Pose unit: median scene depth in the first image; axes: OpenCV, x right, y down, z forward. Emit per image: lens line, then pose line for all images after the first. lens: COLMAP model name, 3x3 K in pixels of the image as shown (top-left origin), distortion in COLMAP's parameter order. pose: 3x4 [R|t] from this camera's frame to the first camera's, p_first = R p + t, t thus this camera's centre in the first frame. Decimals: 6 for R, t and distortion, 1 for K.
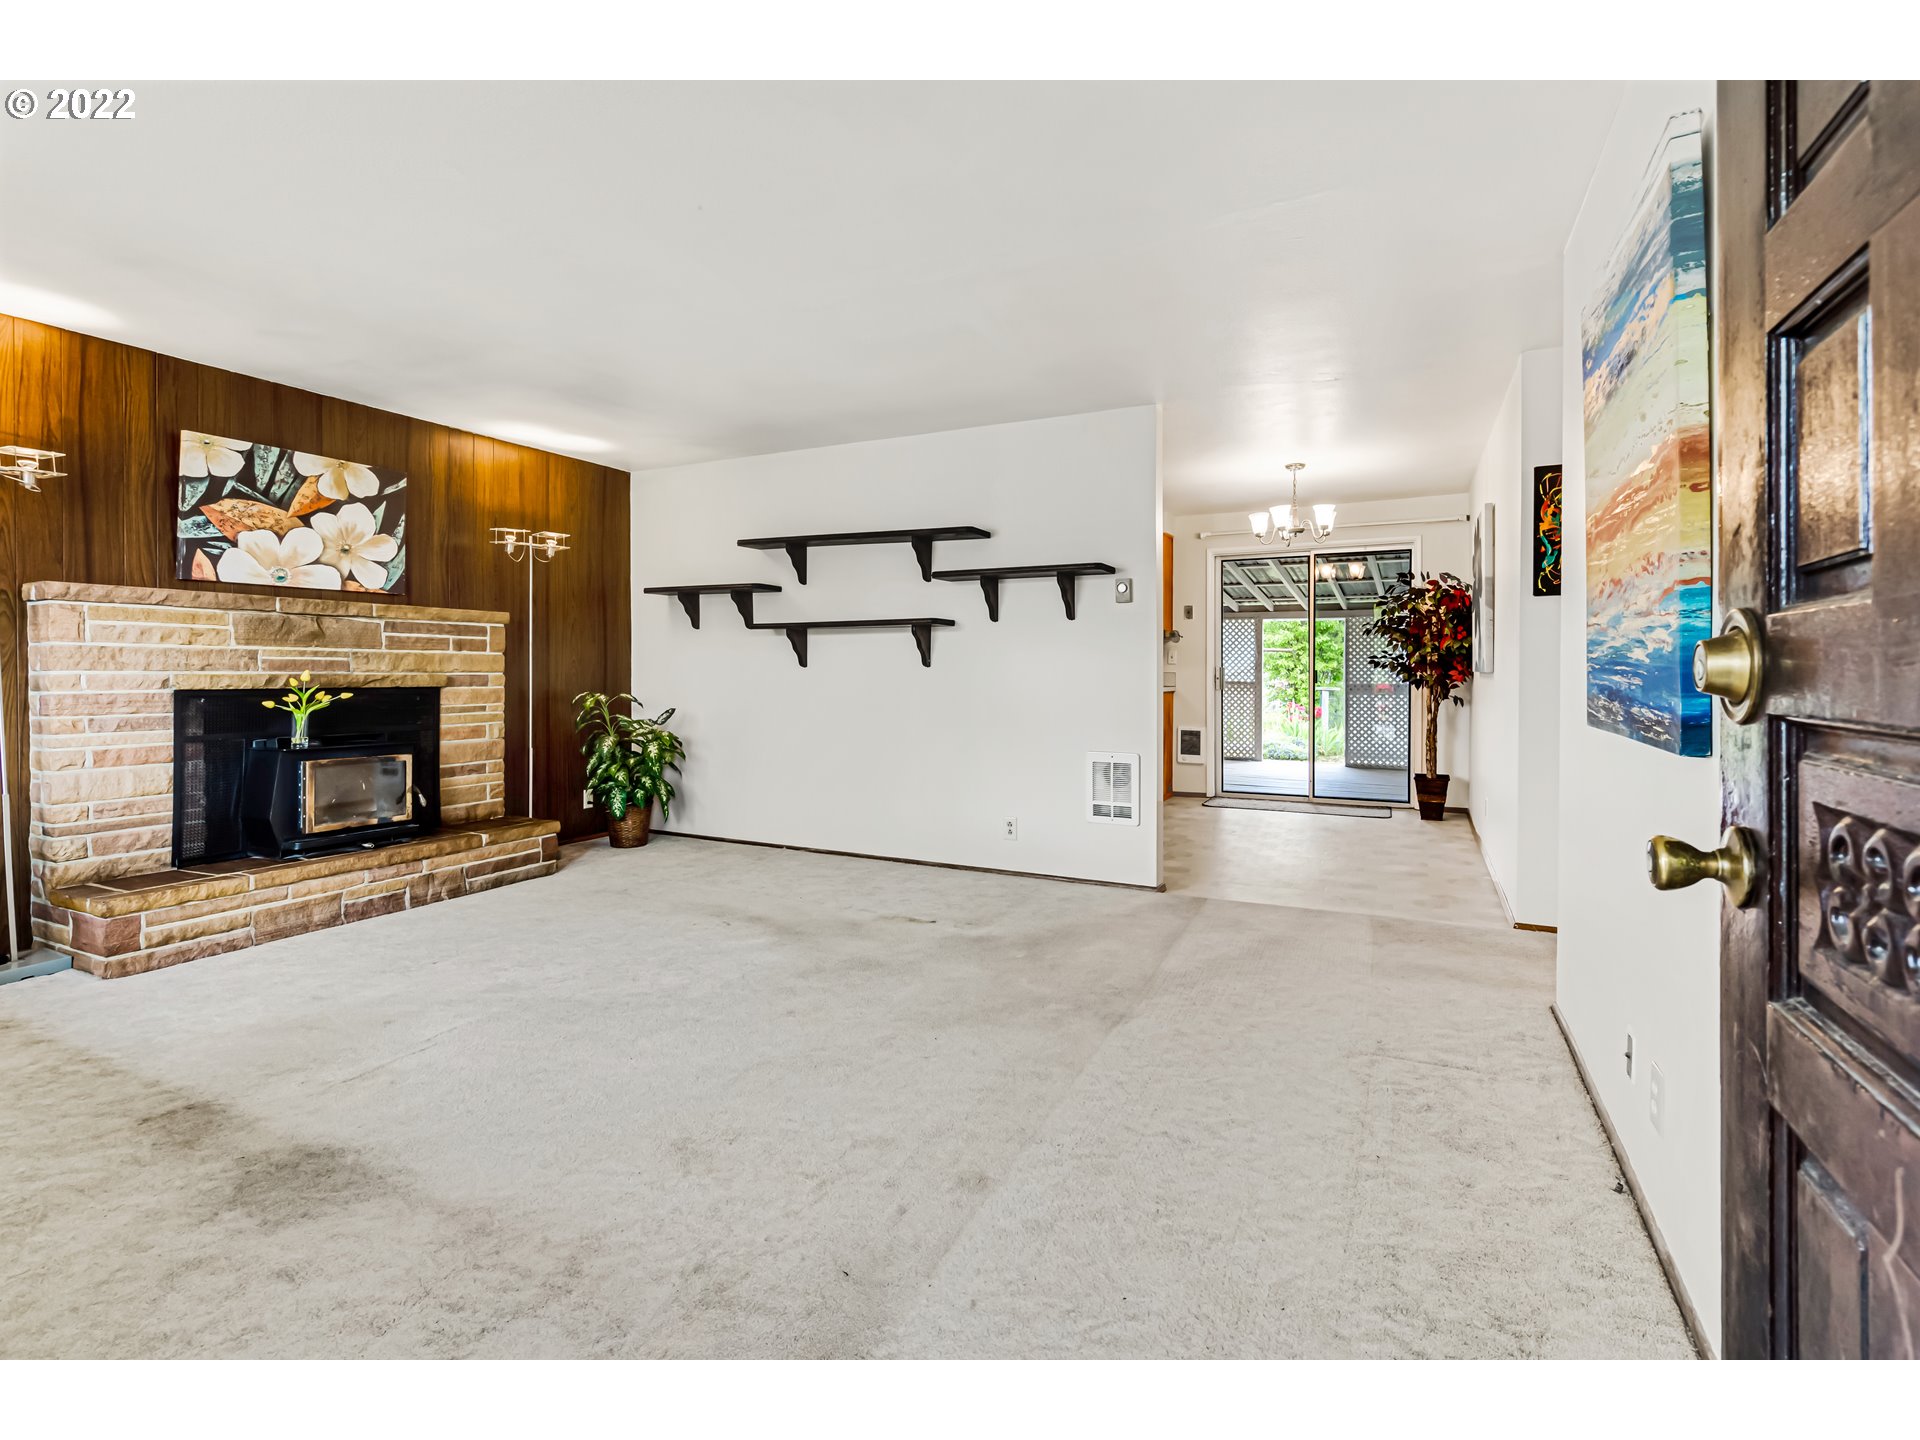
lens RADIAL K [[923.8, 0, 960.9], [0, 923.8, 685.5], [0, 0, 1]] dist [0.000115, 0.000970]
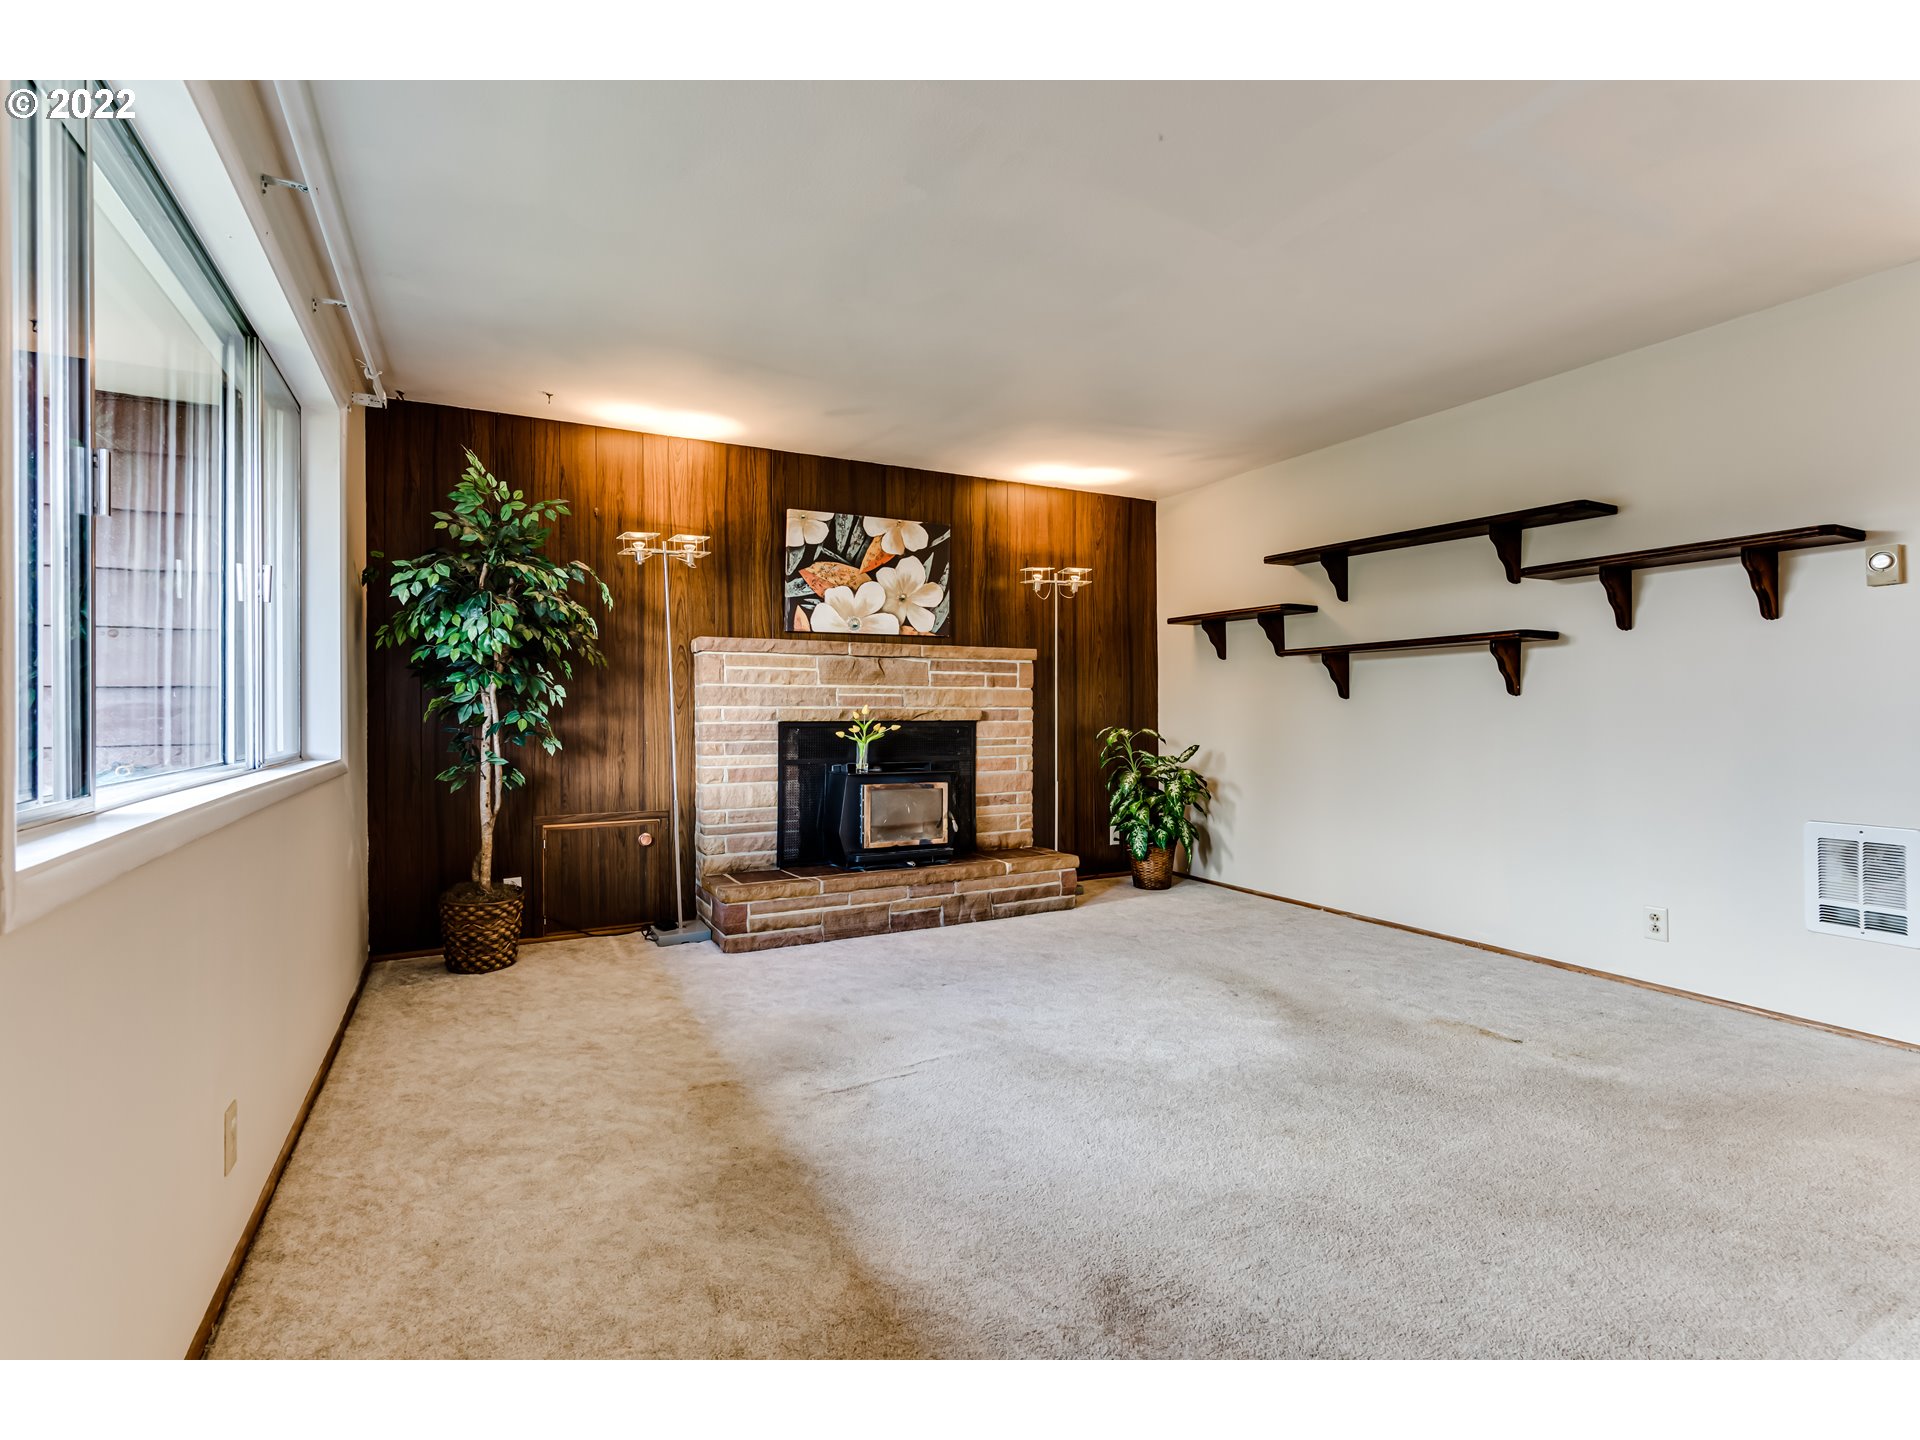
lens RADIAL K [[884.1, 0, 958.4], [0, 884.1, 715.5], [0, 0, 1]] dist [-0.000890, 0.001191]
pose [[0.810090, -0.004247, -0.586290, 0.022903], [-0.004803, 0.999892, -0.013881, 0.010915], [0.586286, 0.014061, 0.809982, 0.177610]]
